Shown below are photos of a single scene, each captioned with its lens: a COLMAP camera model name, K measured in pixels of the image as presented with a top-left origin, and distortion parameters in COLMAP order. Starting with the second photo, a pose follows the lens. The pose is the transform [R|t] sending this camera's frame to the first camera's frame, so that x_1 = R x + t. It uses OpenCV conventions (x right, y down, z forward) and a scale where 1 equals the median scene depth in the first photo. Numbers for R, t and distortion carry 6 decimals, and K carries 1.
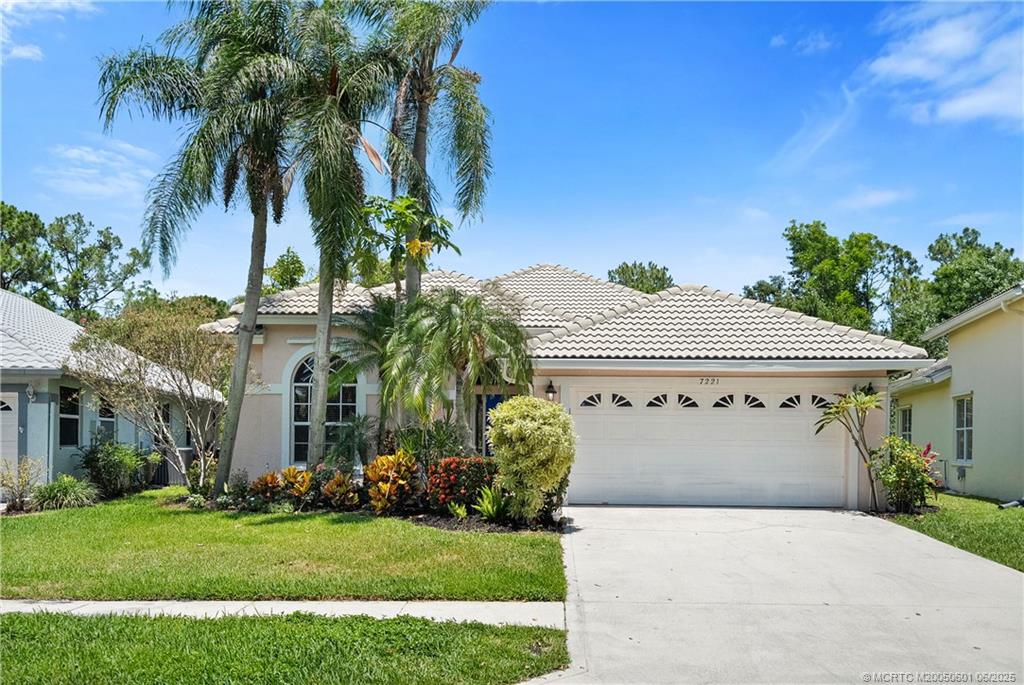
lens RADIAL K [[1015.1, 0, 512.0], [0, 1015.1, 342.5], [0, 0, 1]] dist [0.002963, 0.008168]
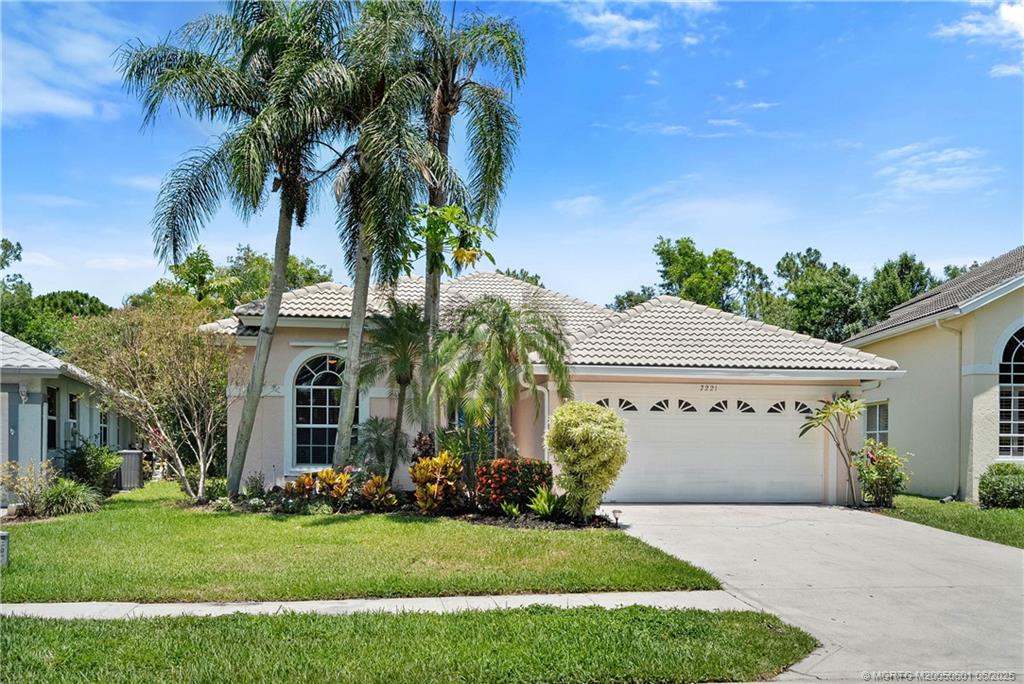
lens RADIAL K [[1003.4, 0, 512.0], [0, 1003.4, 342.0], [0, 0, 1]] dist [0.005049, 0.006125]
pose [[0.982810, 0.018080, 0.183734, -0.207427], [-0.017442, 0.999835, -0.005085, -0.001694], [-0.183796, 0.001793, 0.982963, -0.013637]]
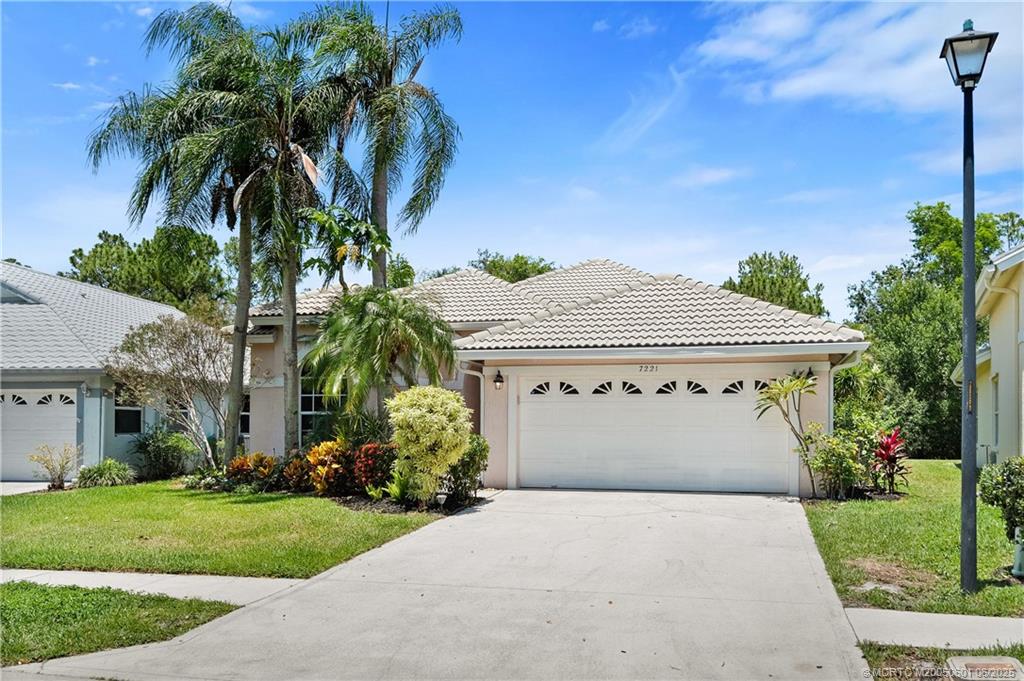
lens RADIAL K [[942.8, 0, 511.2], [0, 942.8, 313.5], [0, 0, 1]] dist [0.011352, -0.009929]
pose [[0.974856, -0.031382, -0.220614, 0.268278], [0.026301, 0.999318, -0.025932, 0.003777], [0.221278, 0.019477, 0.975016, 0.039540]]
